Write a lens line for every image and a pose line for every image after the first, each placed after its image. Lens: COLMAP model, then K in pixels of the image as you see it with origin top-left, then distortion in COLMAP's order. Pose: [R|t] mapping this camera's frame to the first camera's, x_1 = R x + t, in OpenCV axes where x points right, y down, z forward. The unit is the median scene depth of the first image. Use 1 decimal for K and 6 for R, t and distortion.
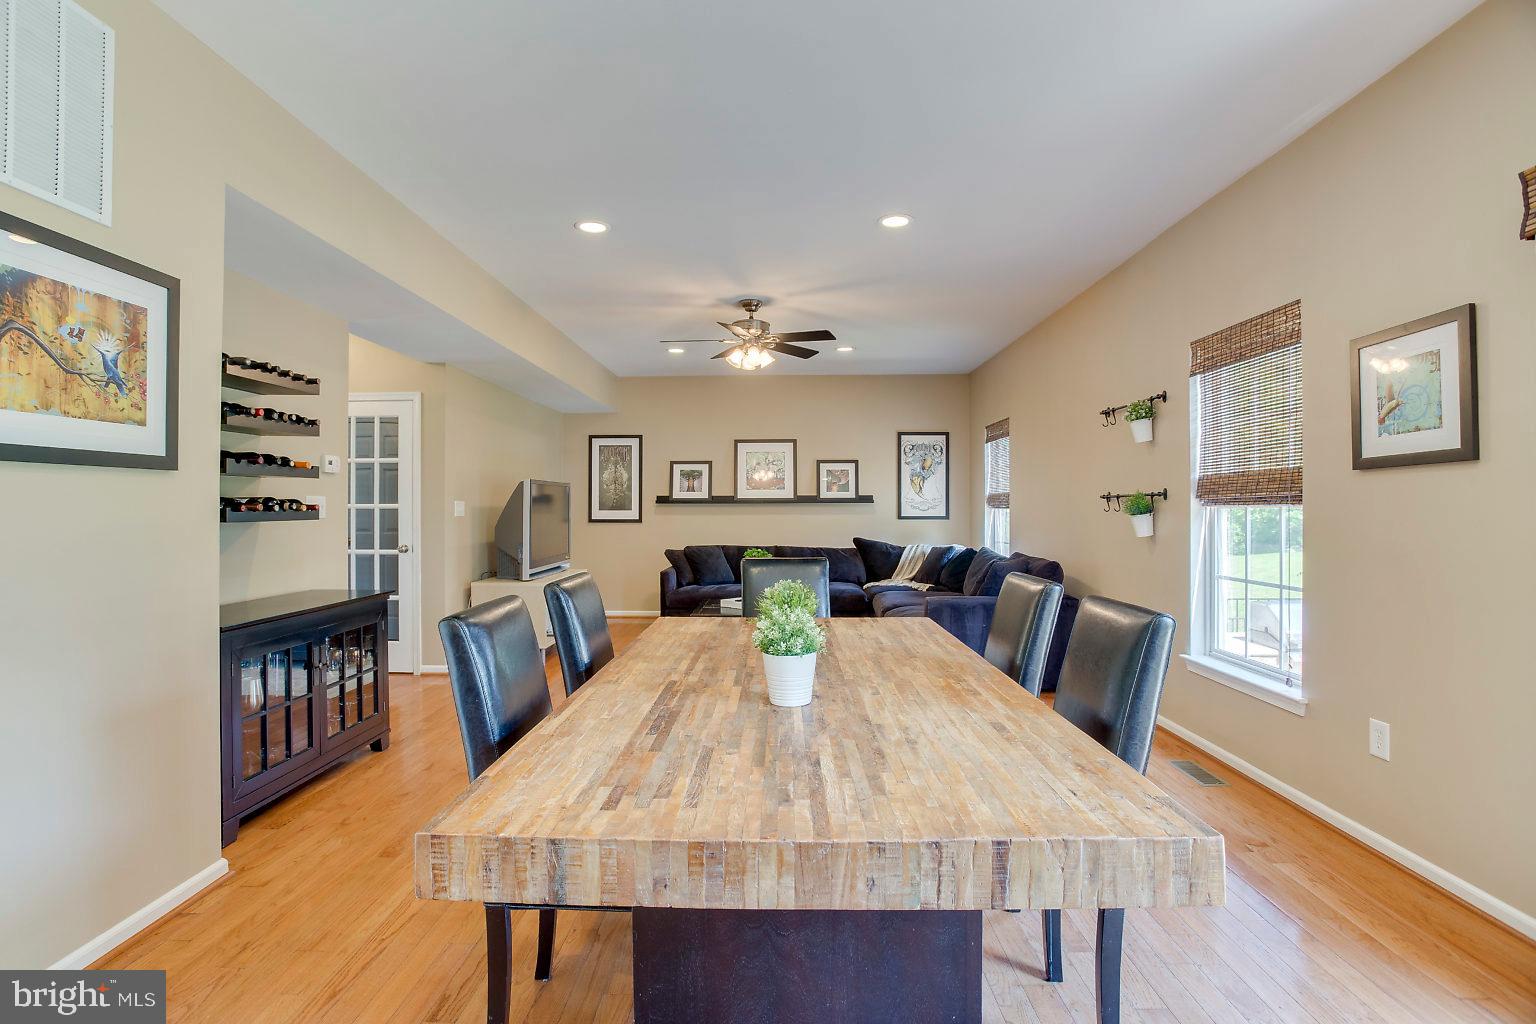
lens RADIAL K [[747.9, 0, 761.9], [0, 747.9, 509.6], [0, 0, 1]] dist [-0.063700, 0.022539]
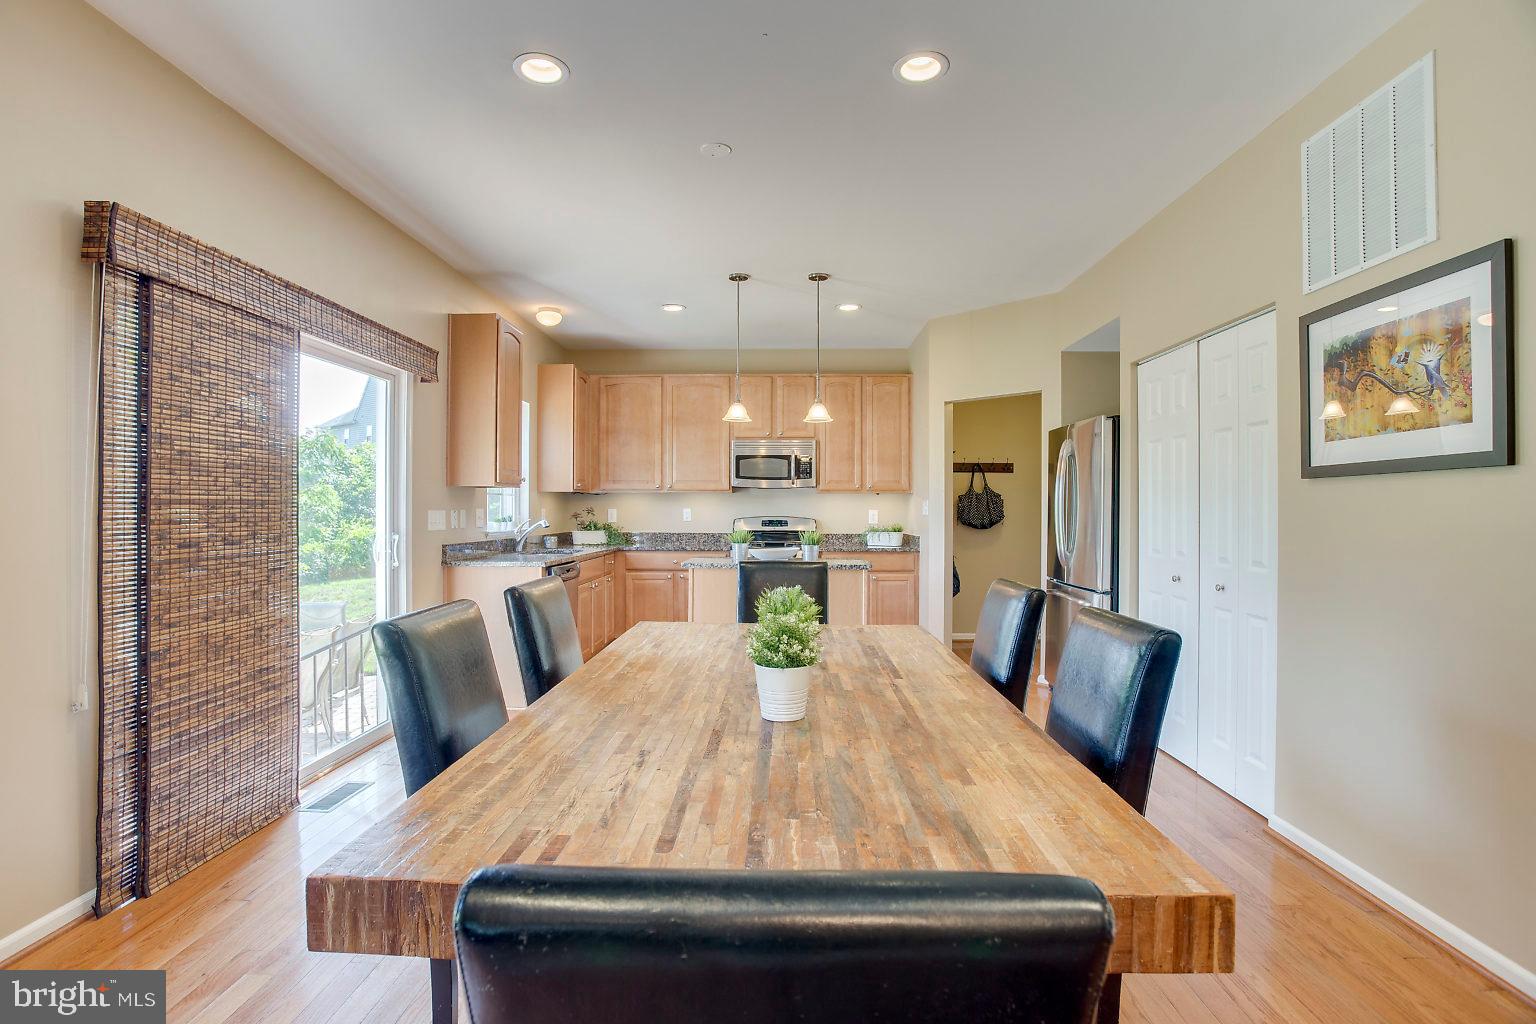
lens RADIAL K [[747.9, 0, 764.9], [0, 747.9, 508.7], [0, 0, 1]] dist [-0.063700, 0.022539]
pose [[-0.999995, -0.000723, 0.003098, 0.015469], [-0.000723, 1.000000, -0.000022, -0.000754], [-0.003098, -0.000024, -0.999995, 0.509158]]
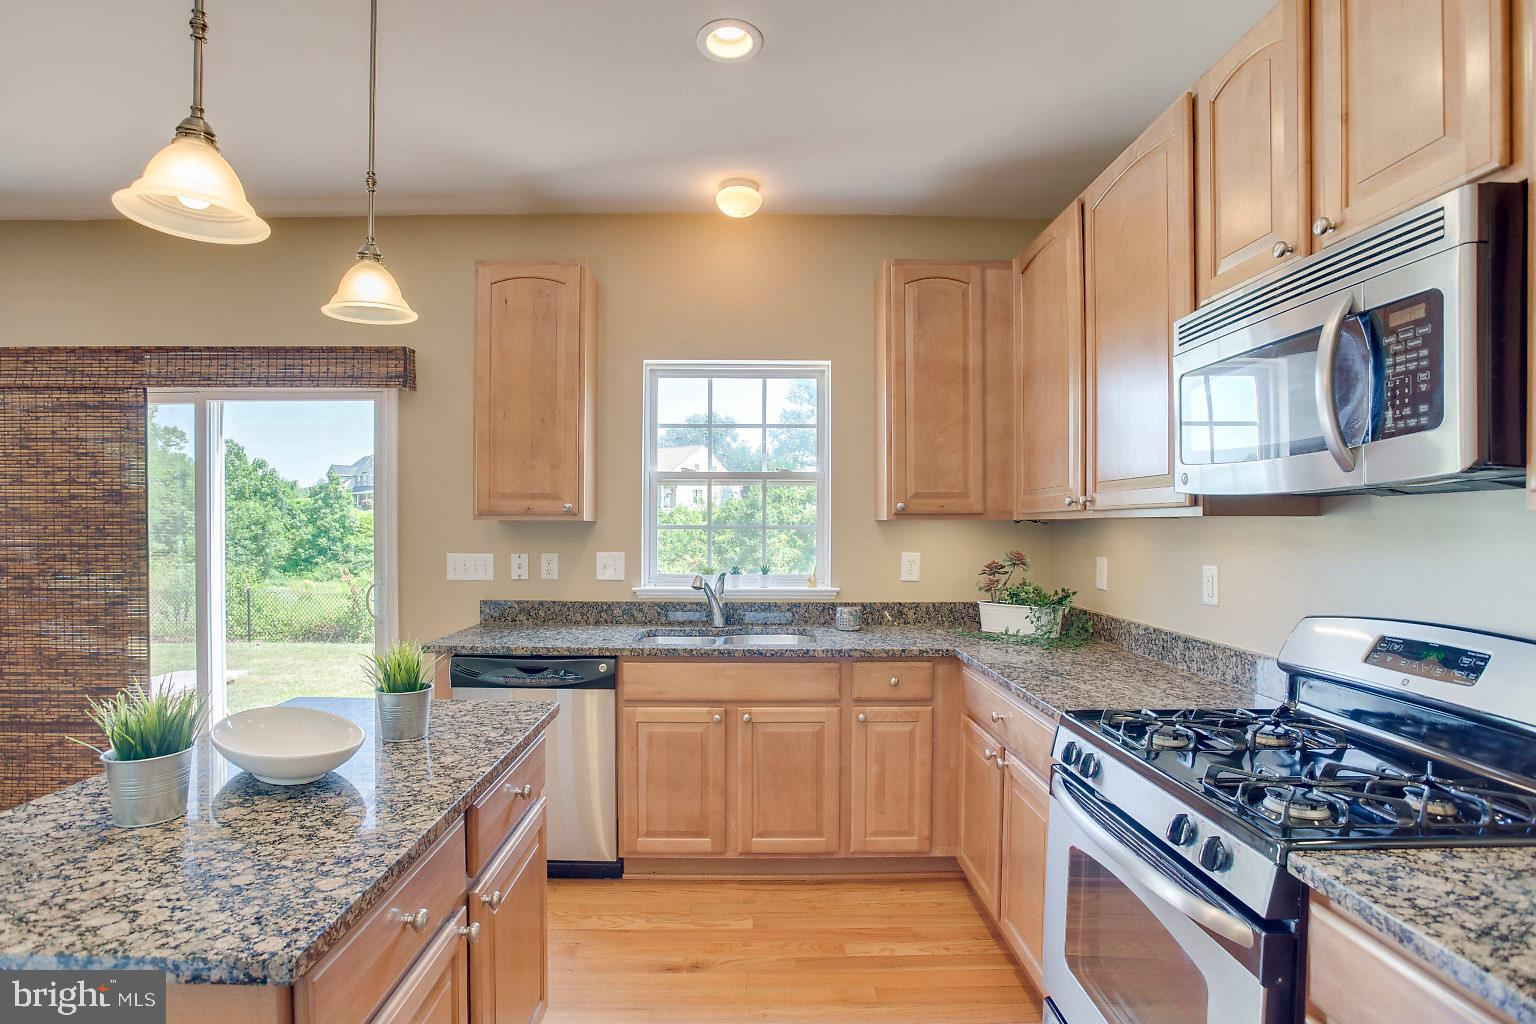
lens RADIAL K [[747.9, 0, 749.3], [0, 747.9, 537.0], [0, 0, 1]] dist [-0.063700, 0.022539]
pose [[-0.038665, -0.015503, 0.999132, -0.161971], [-0.003182, 0.999876, 0.015391, -0.015716], [-0.999247, -0.002584, -0.038710, -0.192799]]
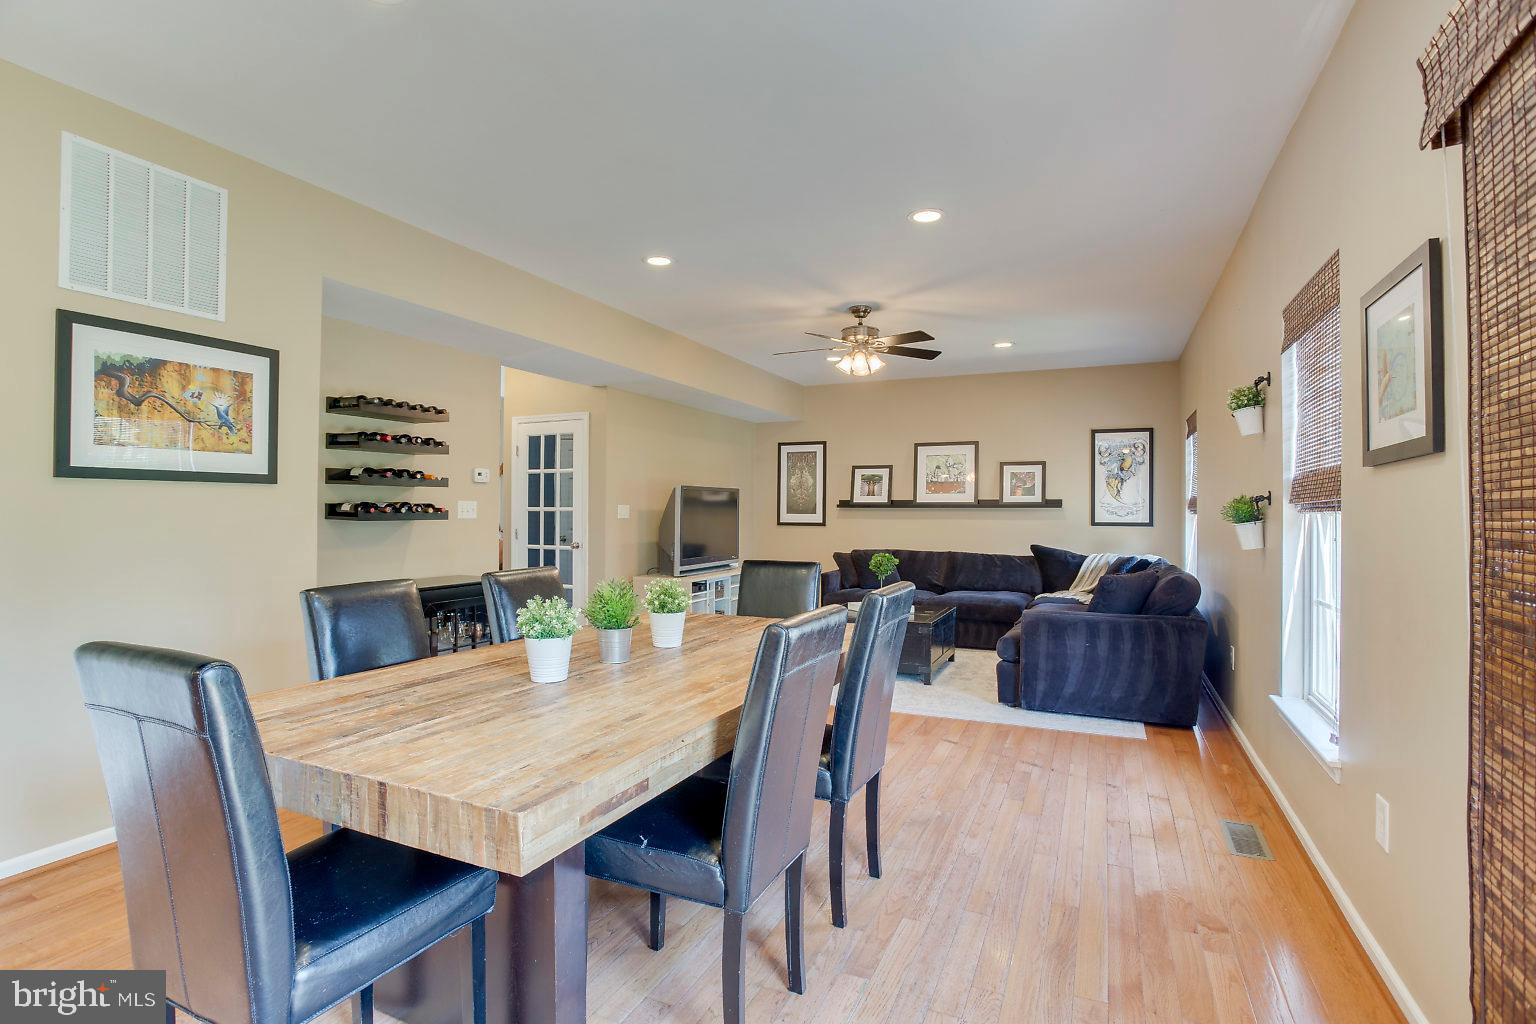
lens RADIAL K [[747.9, 0, 758.7], [0, 747.9, 505.8], [0, 0, 1]] dist [-0.063700, 0.022539]
pose [[0.917552, 0.002210, -0.397610, 0.178775], [-0.006132, 0.999944, -0.008594, -0.001114], [0.397569, 0.010323, 0.917514, 0.014702]]
